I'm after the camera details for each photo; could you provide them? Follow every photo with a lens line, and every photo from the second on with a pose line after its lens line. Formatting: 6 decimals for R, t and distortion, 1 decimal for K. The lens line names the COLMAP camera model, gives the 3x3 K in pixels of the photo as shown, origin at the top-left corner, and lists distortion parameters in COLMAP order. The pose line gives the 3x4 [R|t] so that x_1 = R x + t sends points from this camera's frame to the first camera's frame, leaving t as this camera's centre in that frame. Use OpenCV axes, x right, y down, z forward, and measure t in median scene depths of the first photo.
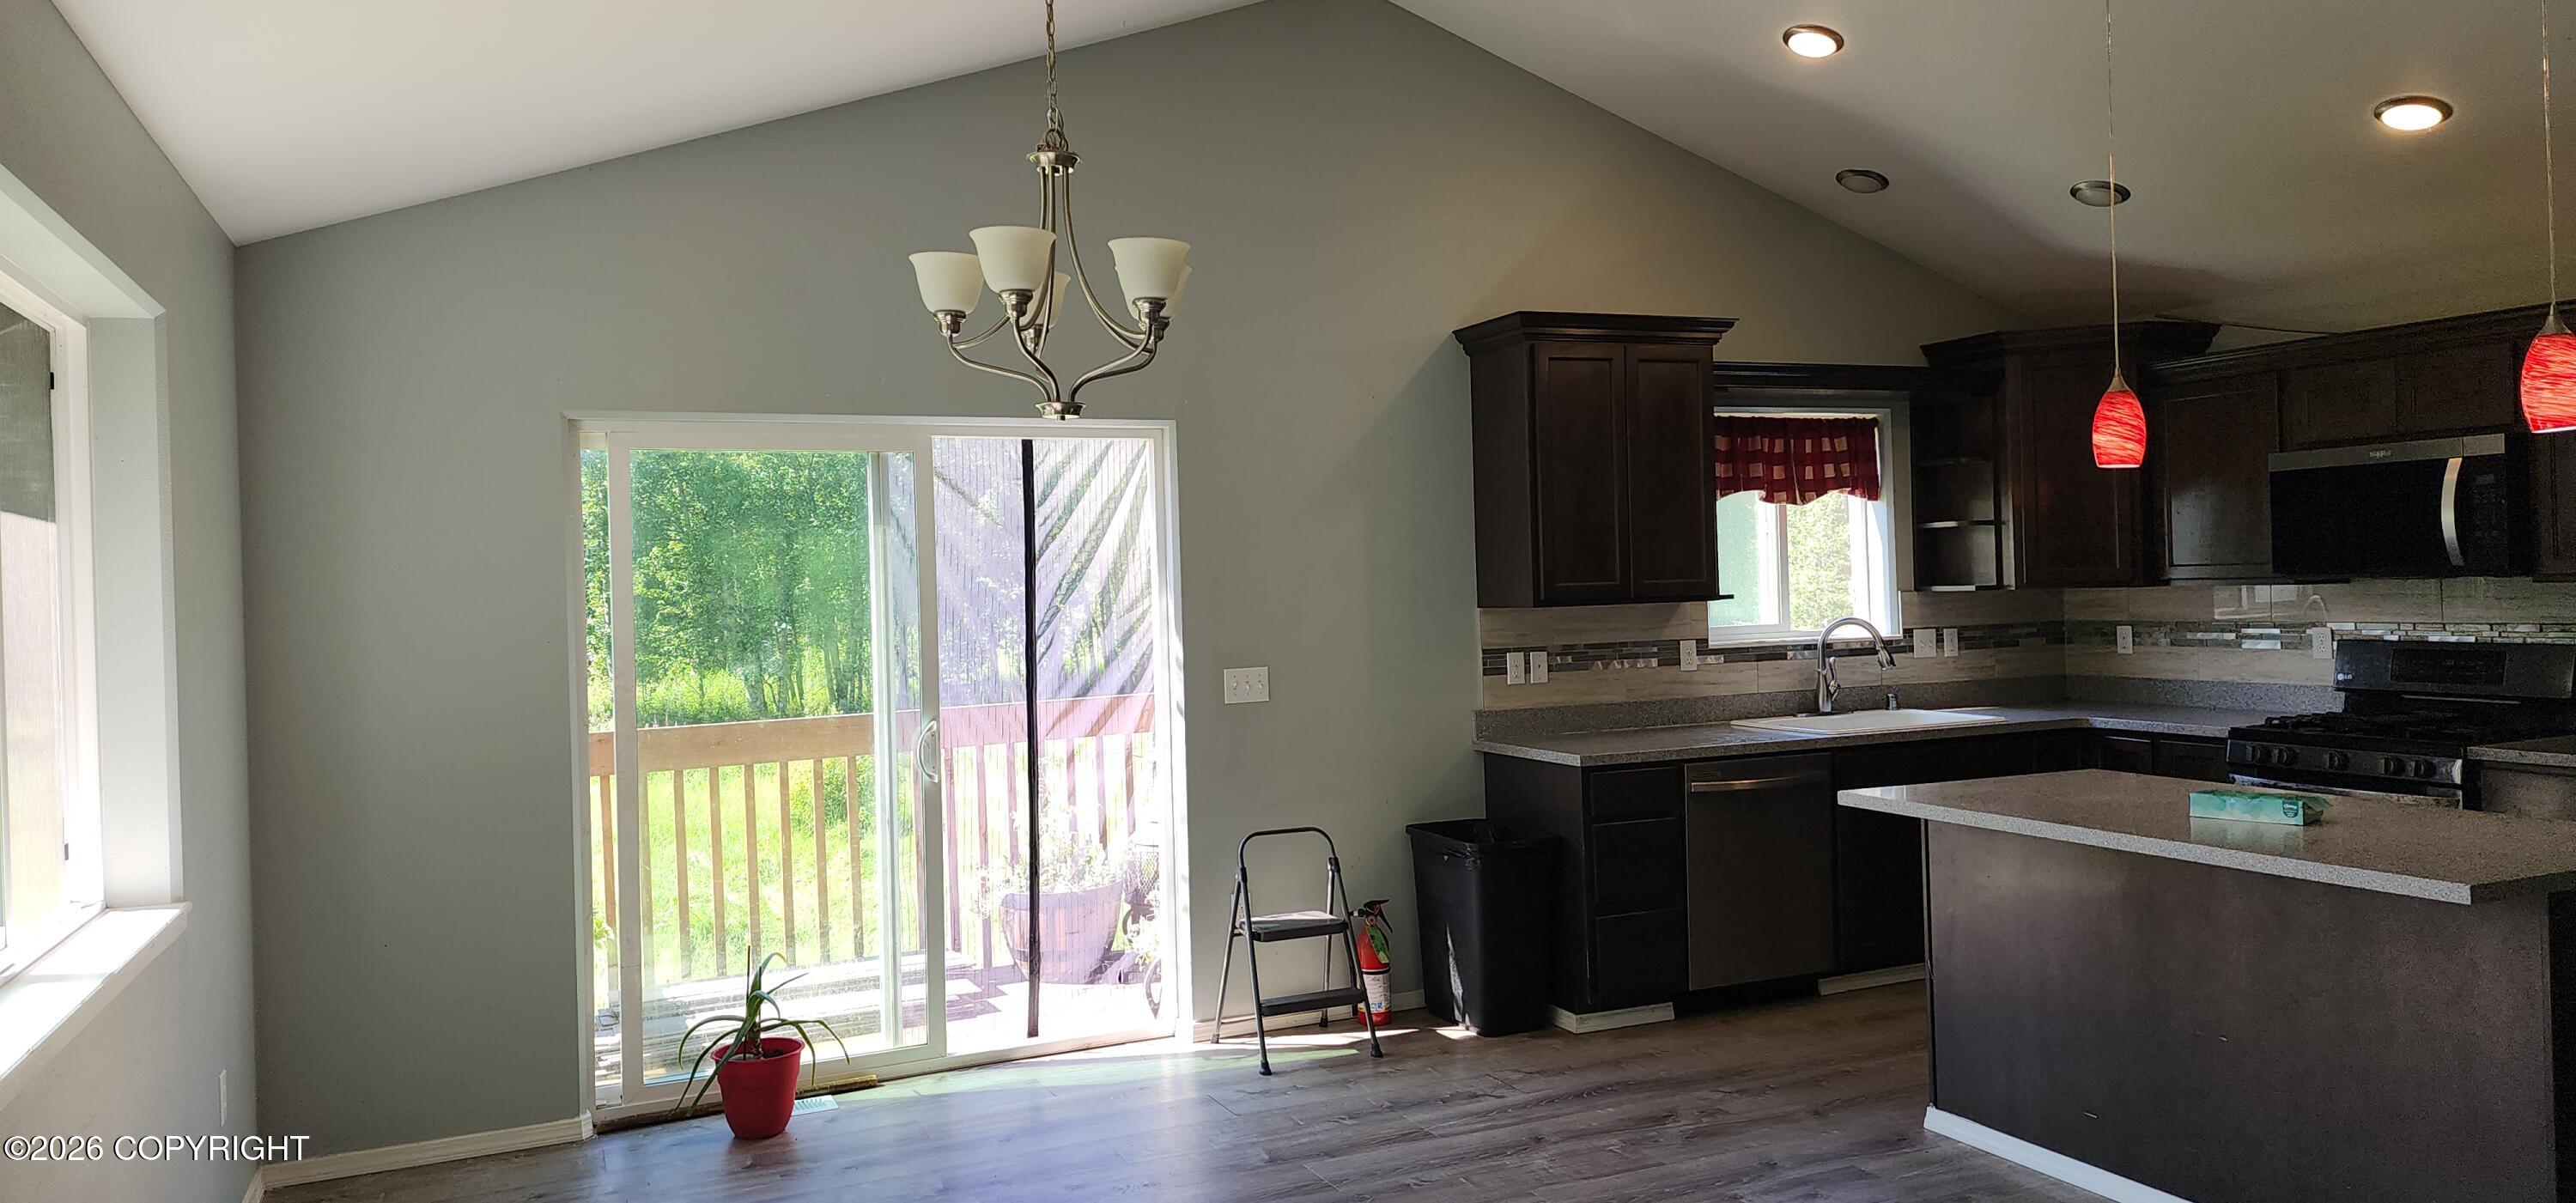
lens RADIAL K [[1726.1, 0, 1288.0], [0, 1726.1, 601.5], [0, 0, 1]] dist [0.058659, 0.001038]
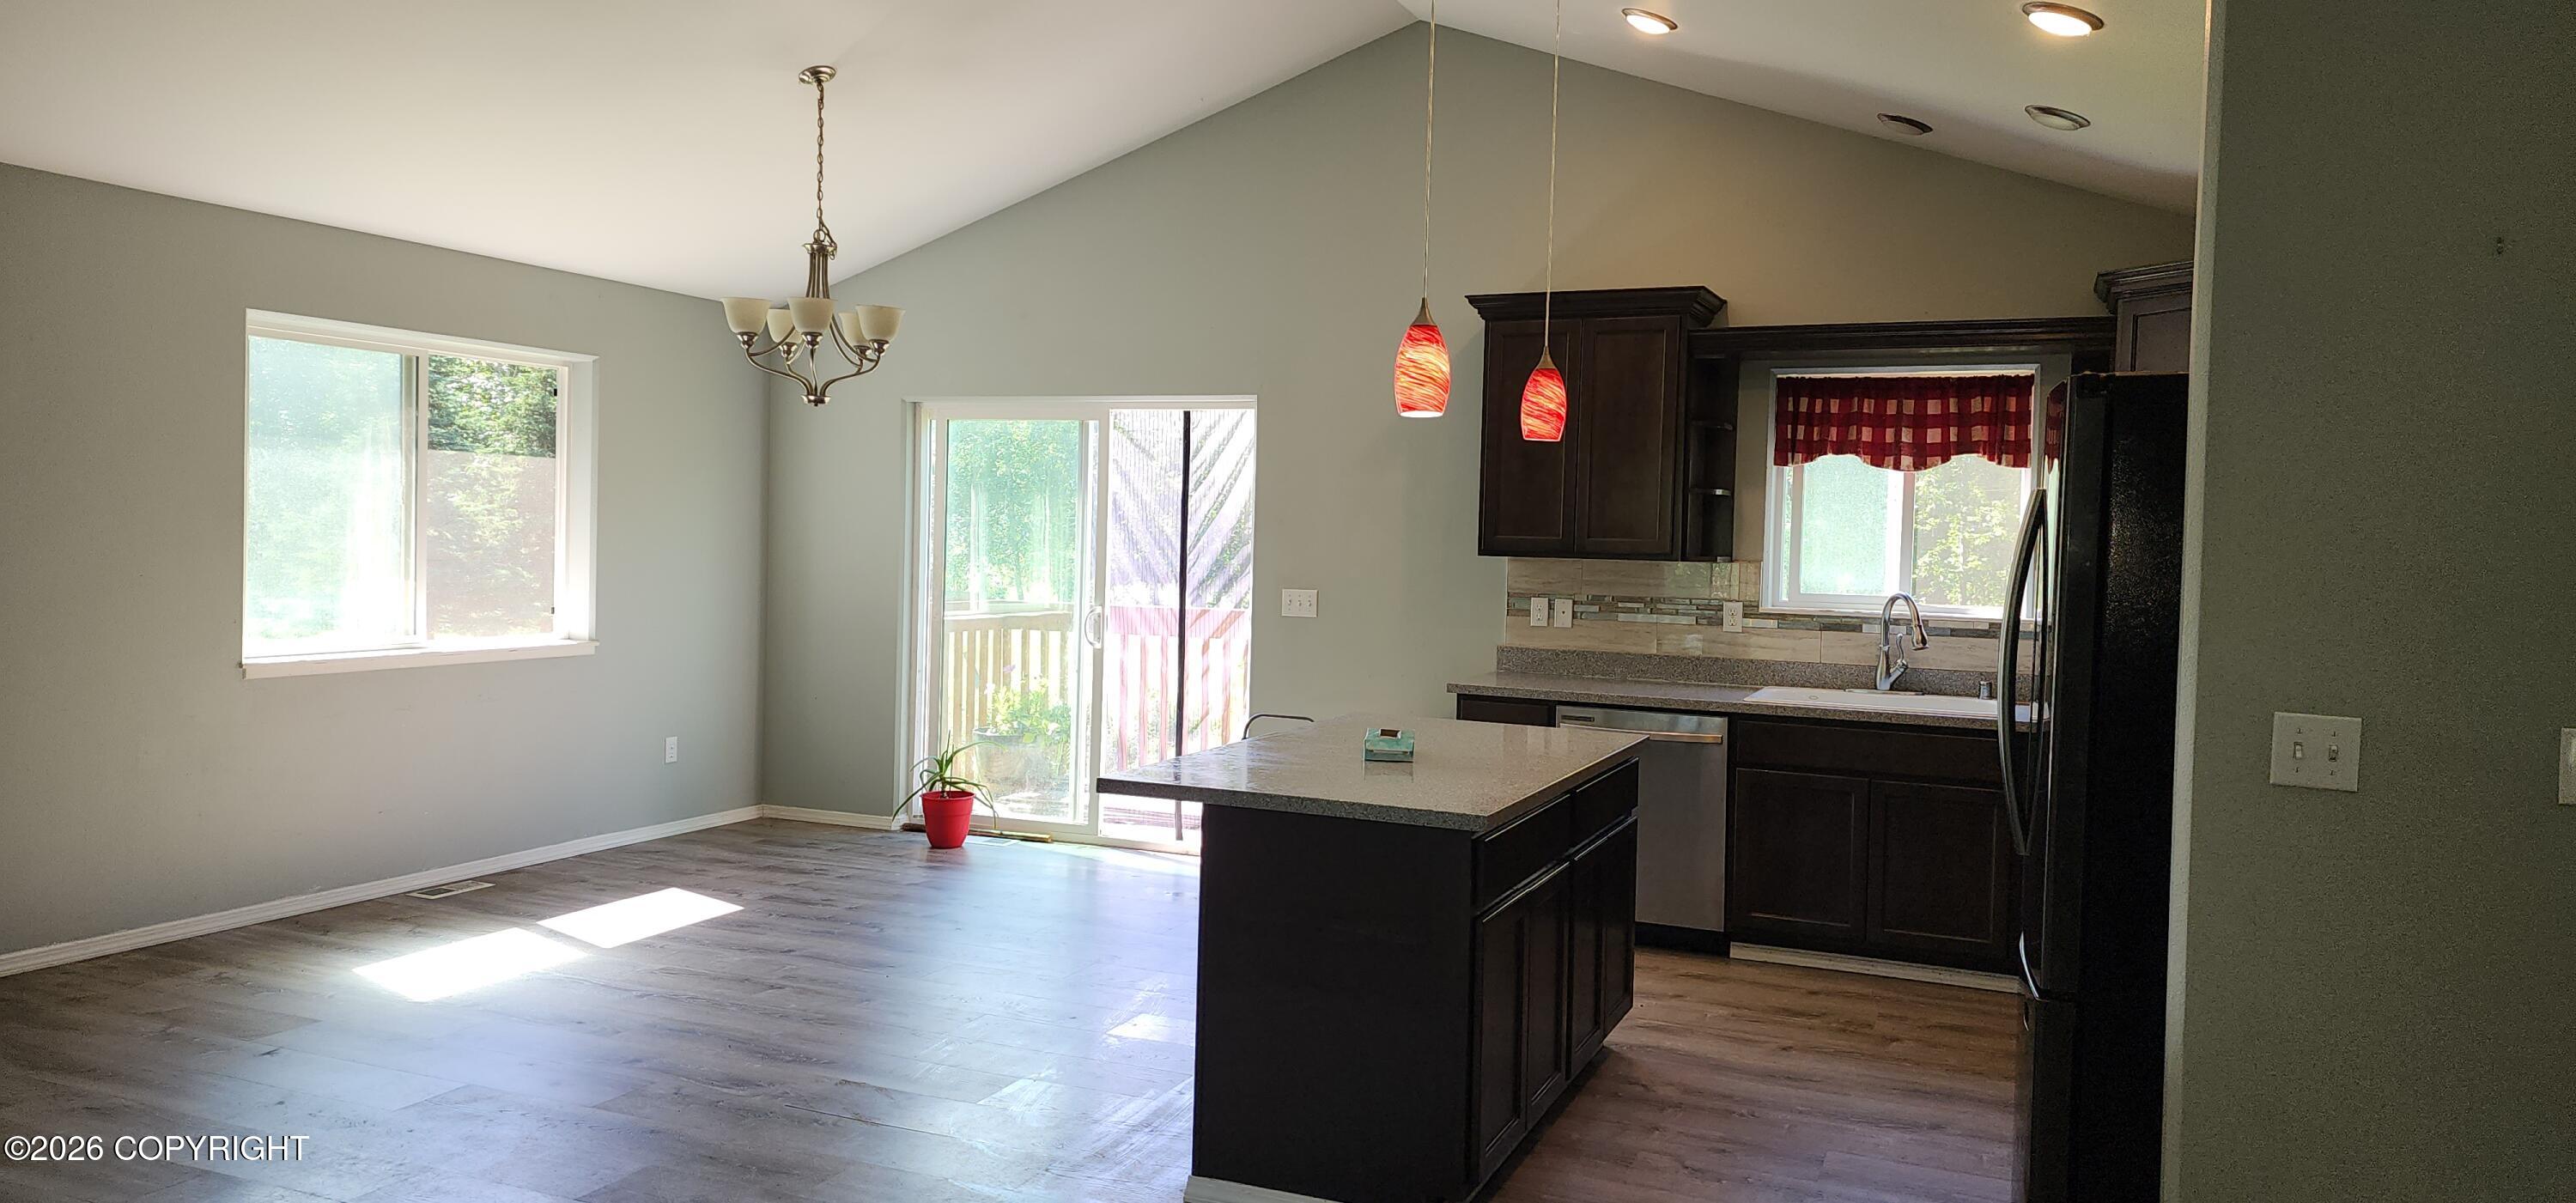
lens RADIAL K [[1756.4, 0, 1288.0], [0, 1756.4, 601.5], [0, 0, 1]] dist [0.153260, -0.152172]
pose [[0.670326, 0.078815, -0.737870, 0.851399], [-0.052550, 0.996889, 0.058742, -0.026236], [0.740204, -0.000601, 0.672382, 0.109701]]
